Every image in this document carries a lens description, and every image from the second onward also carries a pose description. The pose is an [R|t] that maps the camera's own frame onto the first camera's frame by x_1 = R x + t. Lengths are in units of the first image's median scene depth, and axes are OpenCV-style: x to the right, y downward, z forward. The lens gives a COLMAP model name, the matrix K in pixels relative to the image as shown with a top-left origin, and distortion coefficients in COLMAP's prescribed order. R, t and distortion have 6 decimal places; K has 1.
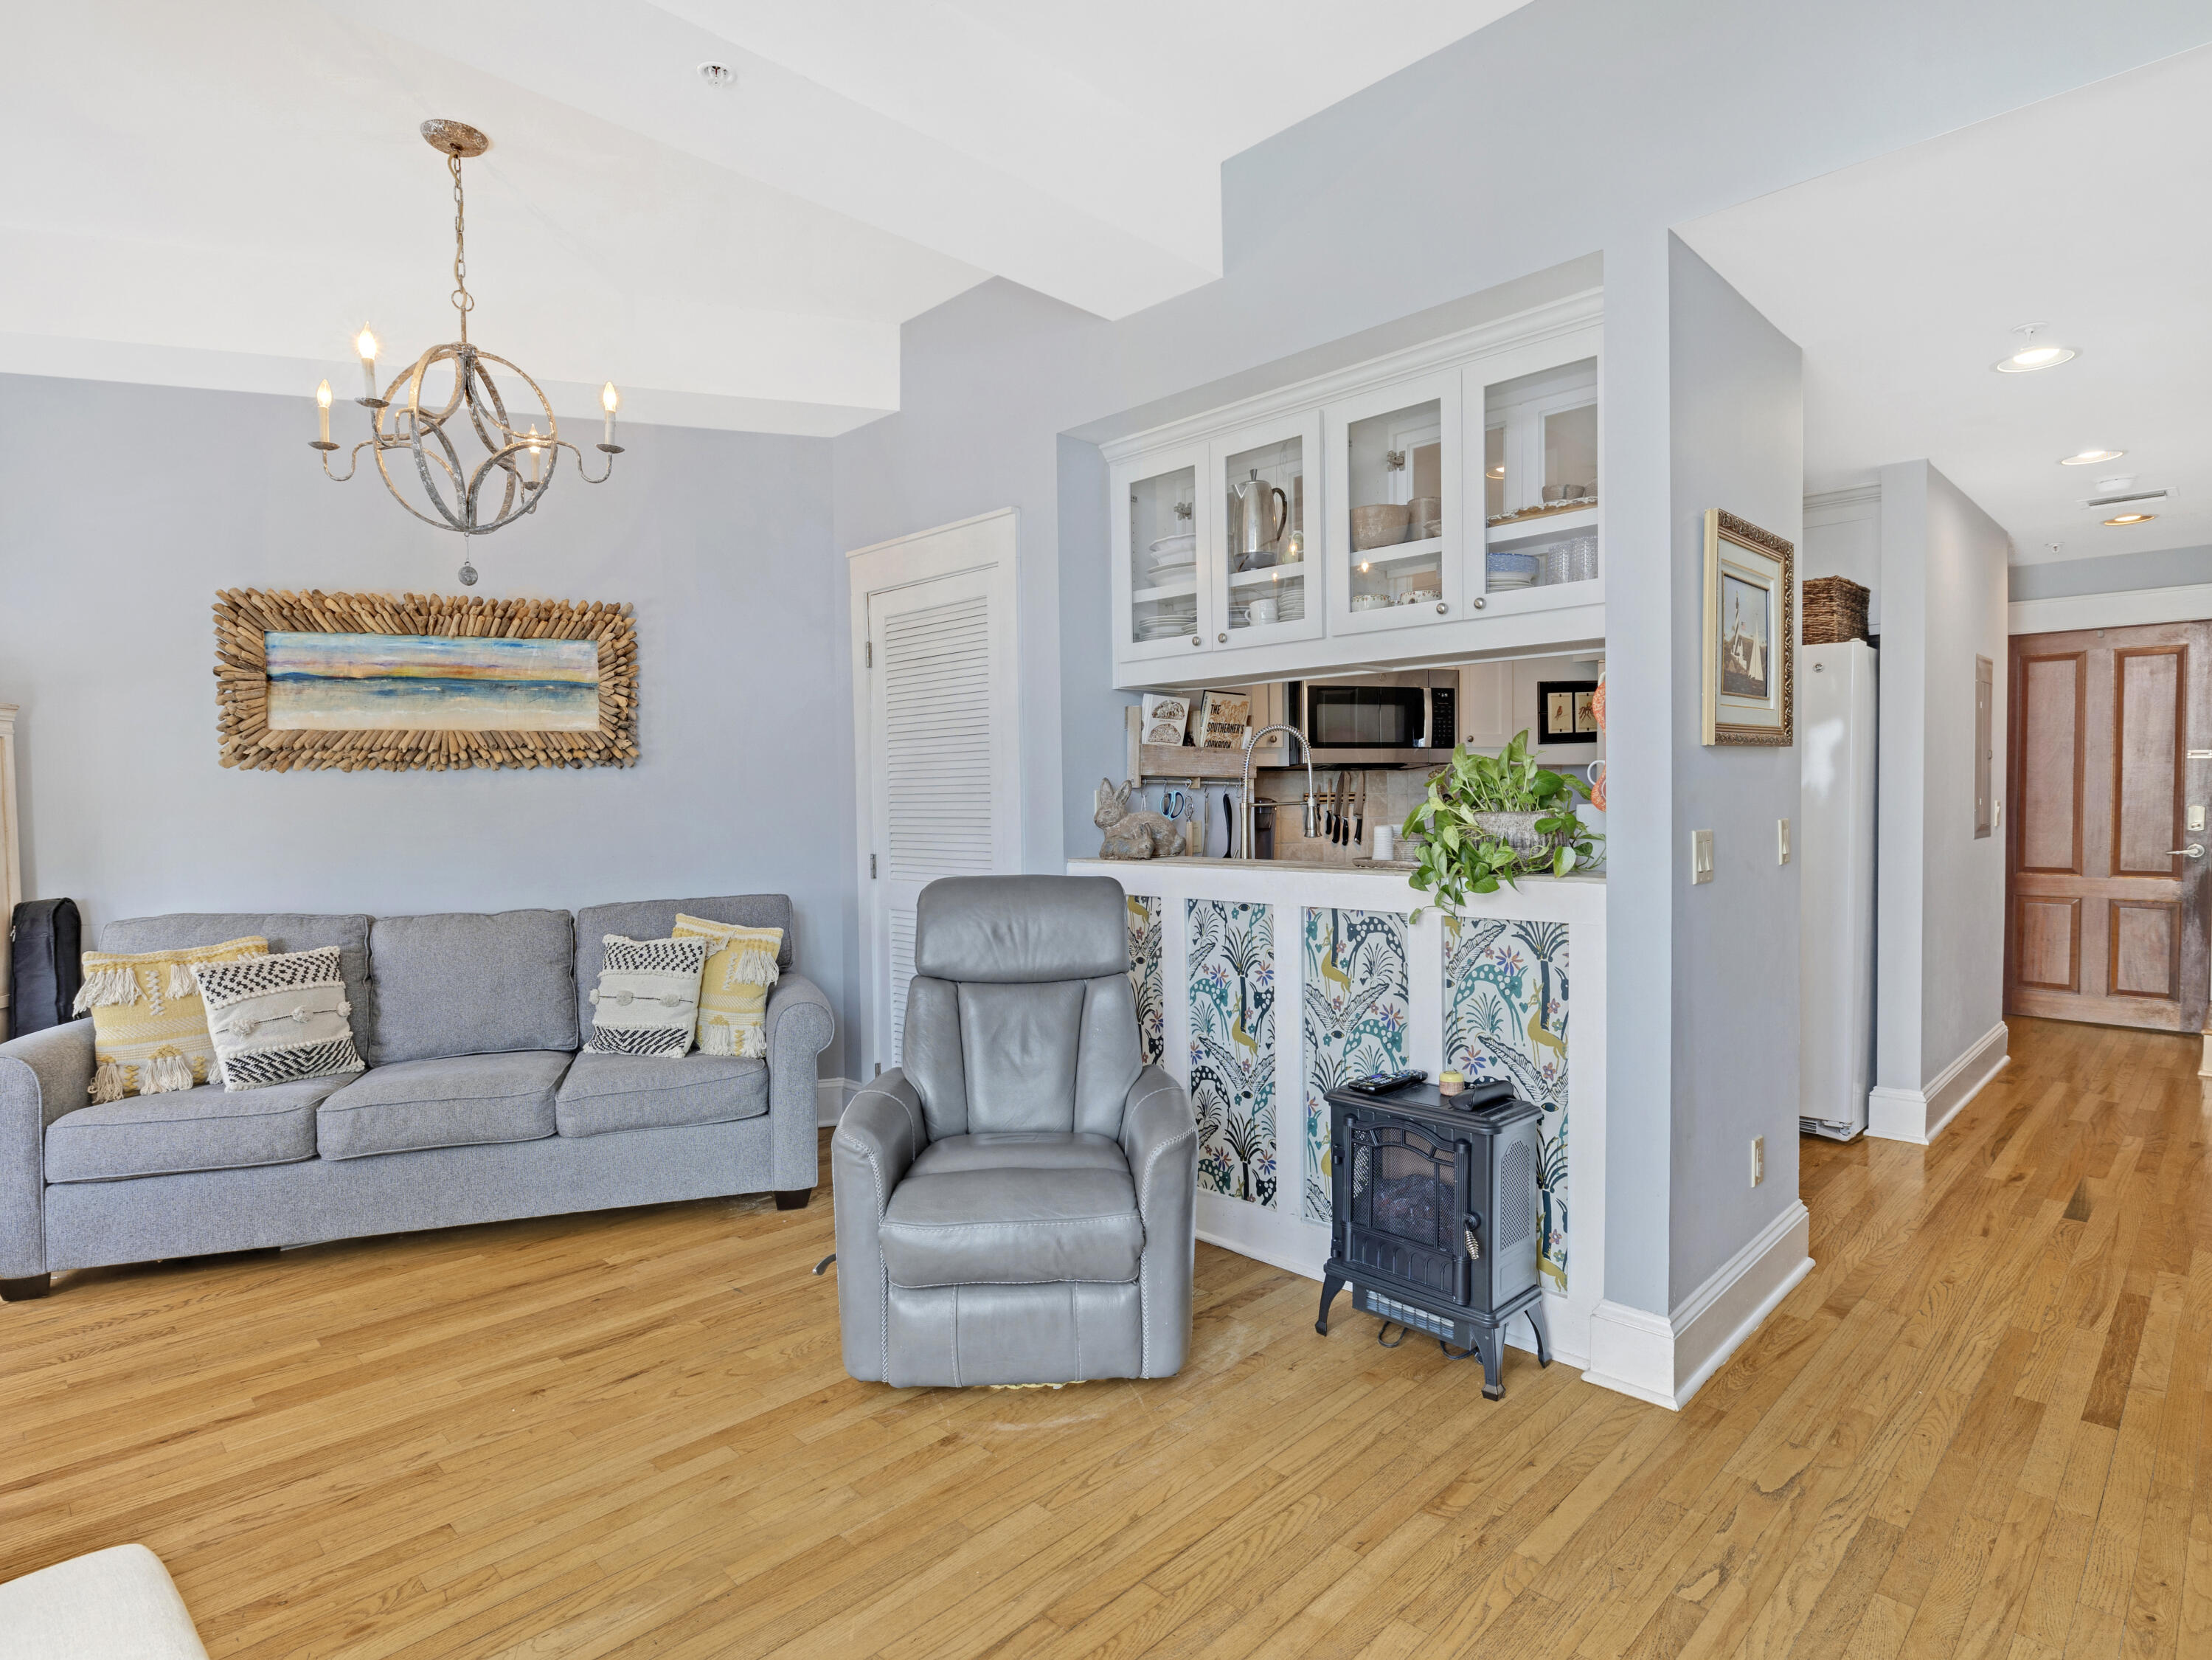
lens RADIAL K [[1177.3, 0, 1106.1], [0, 1177.3, 841.3], [0, 0, 1]] dist [-0.006883, -0.000989]
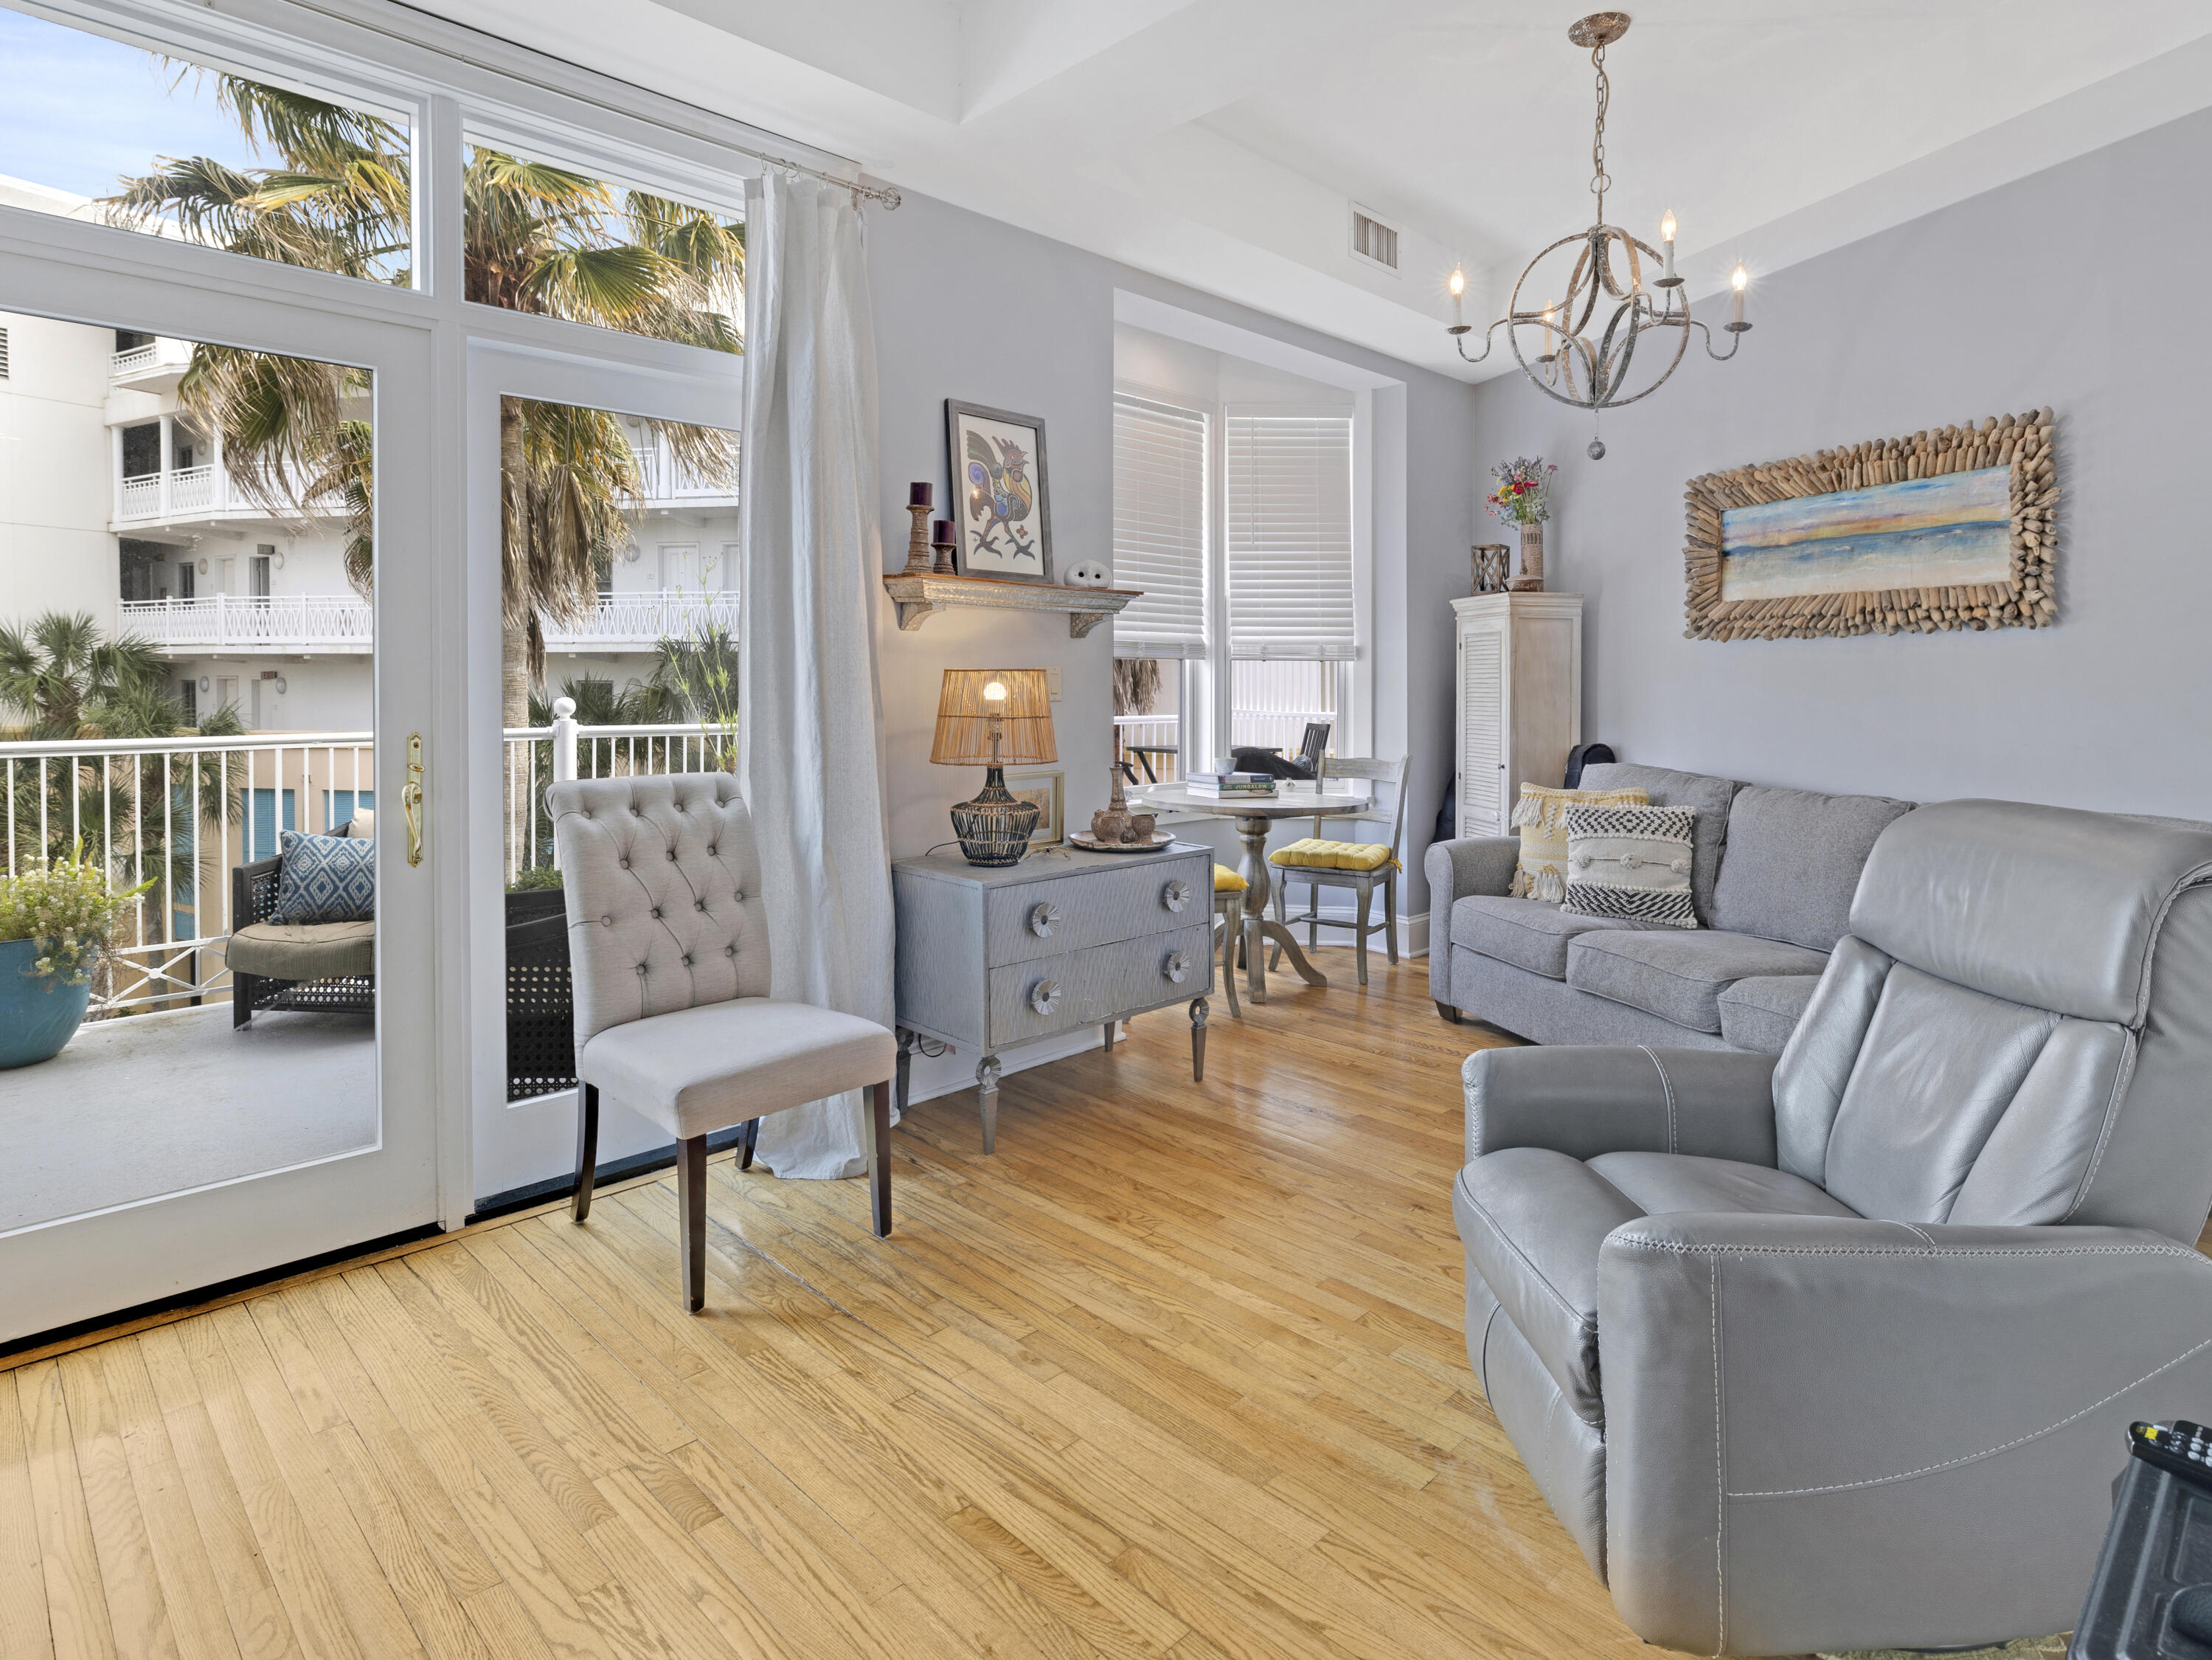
lens RADIAL K [[1218.4, 0, 1091.8], [0, 1218.4, 702.5], [0, 0, 1]] dist [-0.010605, 0.000585]
pose [[-0.014634, 0.033555, -0.999330, 0.440299], [-0.039869, 0.998622, 0.034115, -0.019564], [0.999098, 0.040341, -0.013276, 0.474696]]
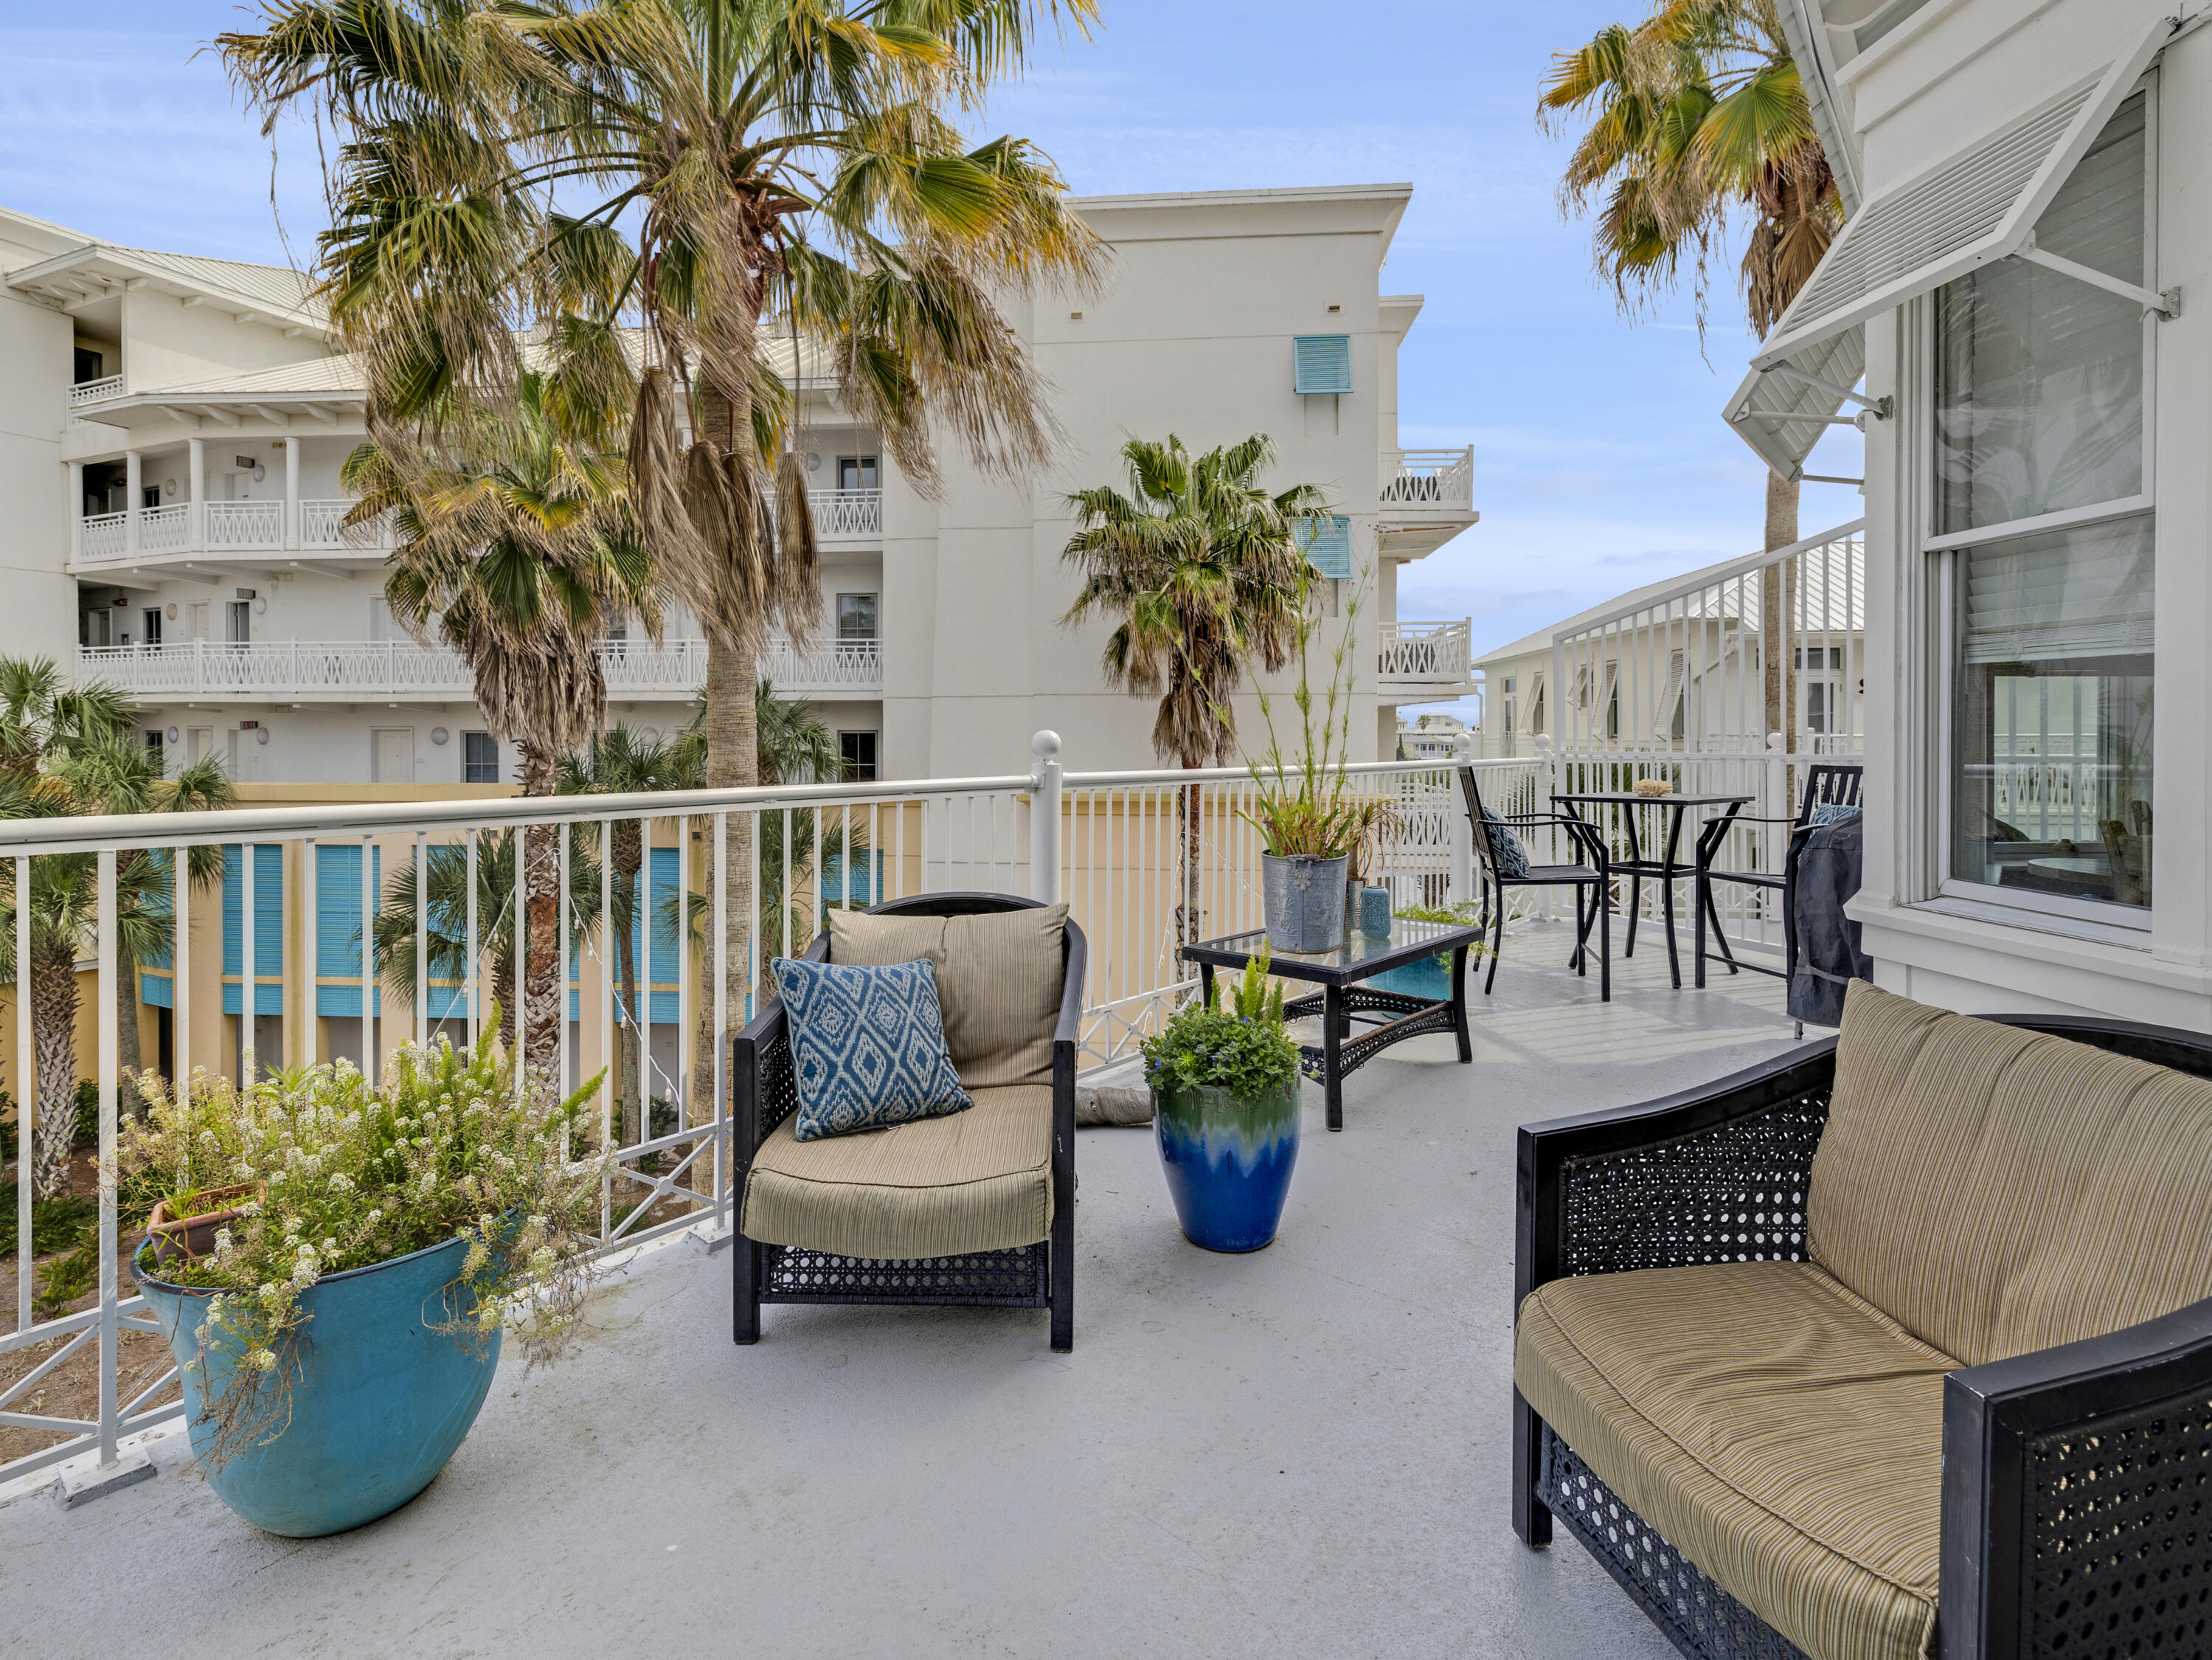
lens RADIAL K [[1094.5, 0, 1104.8], [0, 1094.5, 756.0], [0, 0, 1]] dist [0.001172, -0.000088]
pose [[0.078807, 0.036689, -0.996215, -0.187057], [-0.038833, 0.998677, 0.033708, 0.045679], [0.996133, 0.036029, 0.080127, -0.278820]]
